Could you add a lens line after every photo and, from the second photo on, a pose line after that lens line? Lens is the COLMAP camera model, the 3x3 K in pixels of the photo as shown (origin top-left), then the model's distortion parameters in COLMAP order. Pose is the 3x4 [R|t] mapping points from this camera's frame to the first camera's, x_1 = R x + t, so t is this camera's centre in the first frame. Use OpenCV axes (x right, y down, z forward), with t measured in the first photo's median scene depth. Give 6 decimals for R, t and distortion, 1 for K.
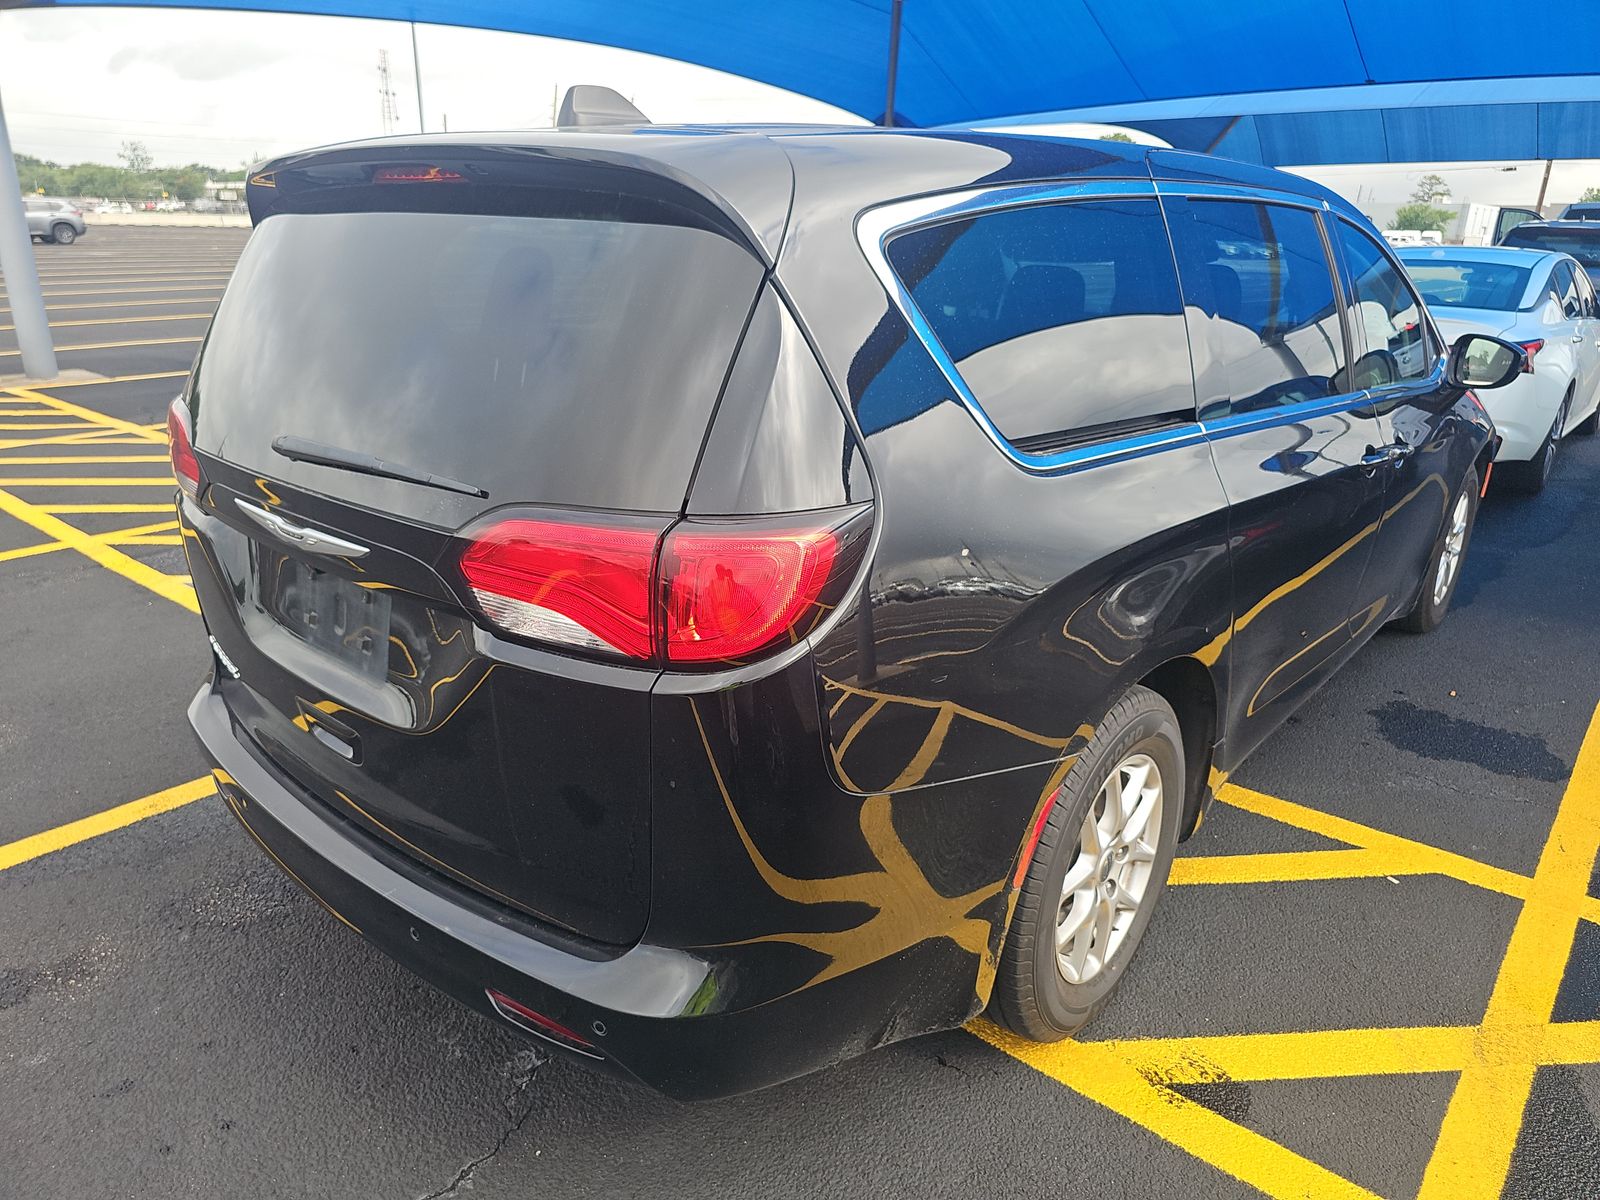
lens RADIAL K [[1074.6, 0, 800.0], [0, 1074.6, 600.0], [0, 0, 1]] dist [-0.004925, -0.002430]
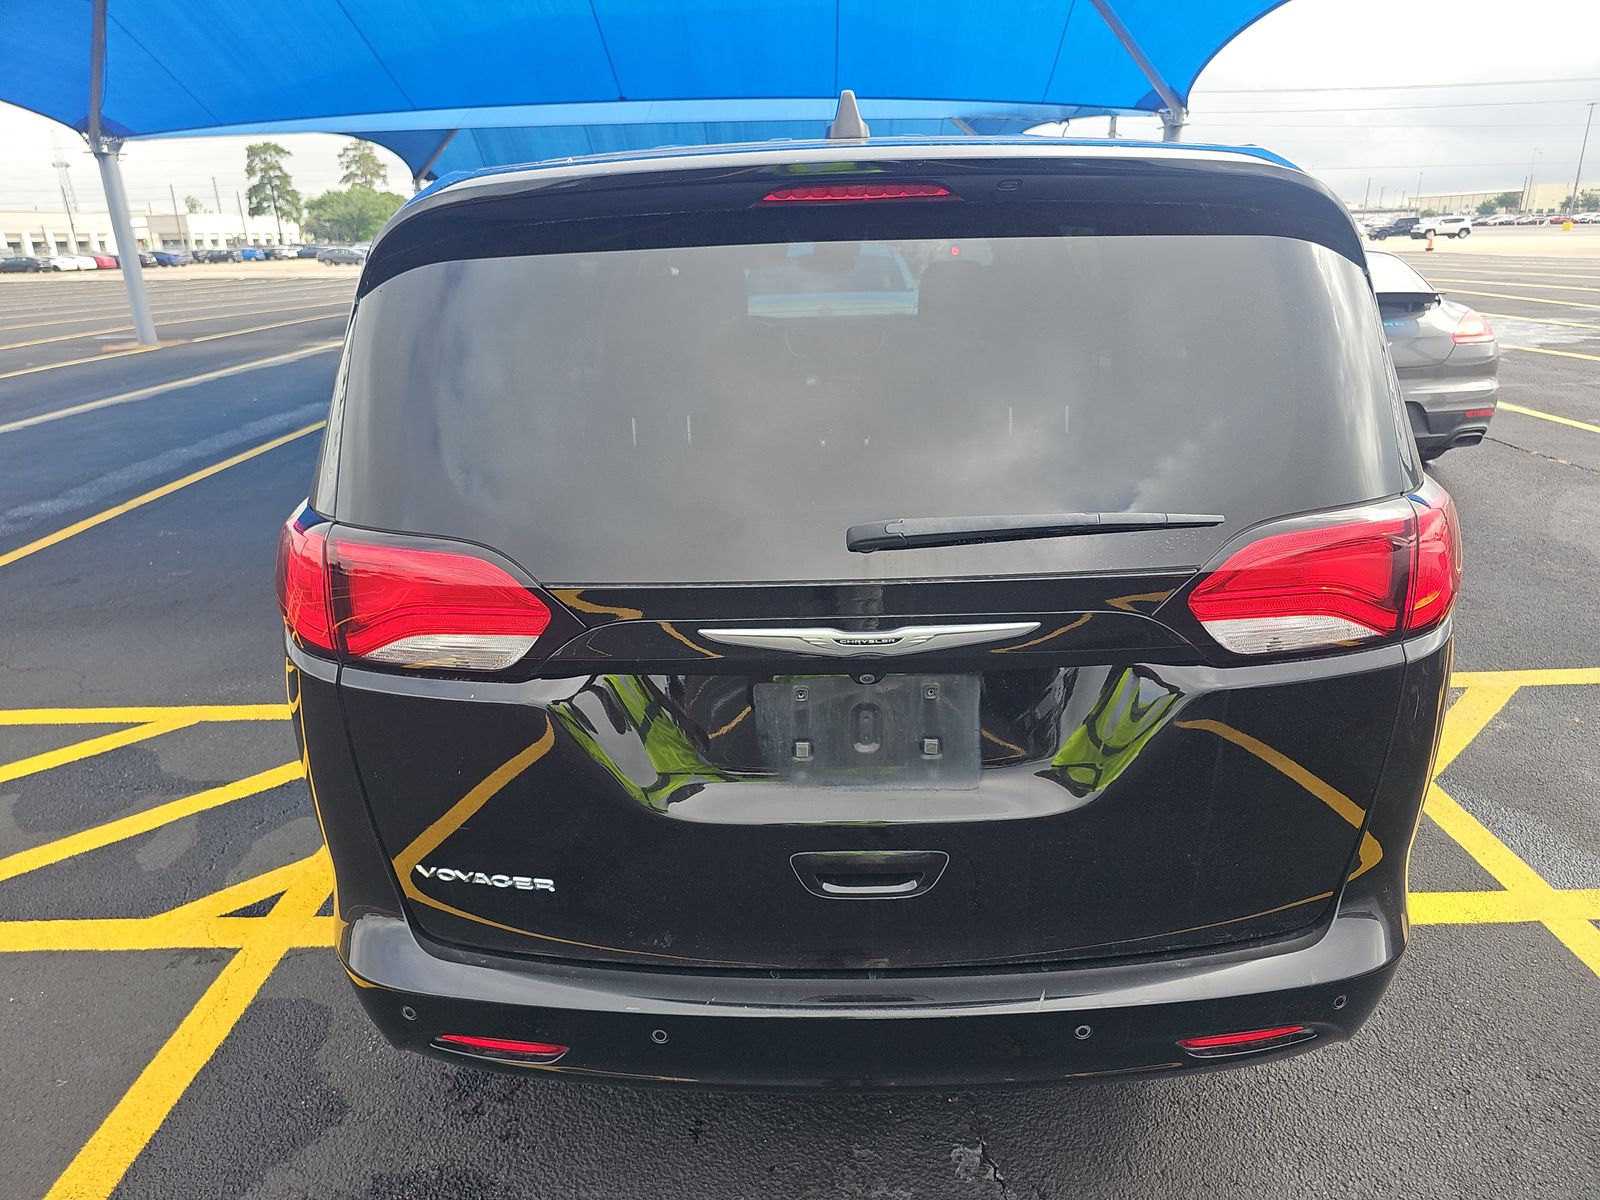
lens RADIAL K [[1110.7, 0, 800.0], [0, 1110.7, 600.0], [0, 0, 1]] dist [0.001334, 0.000303]
pose [[0.770188, -0.238241, 0.591652, -0.115502], [0.251029, 0.965980, 0.062193, -0.018096], [-0.586341, 0.100621, 0.803791, 0.041271]]
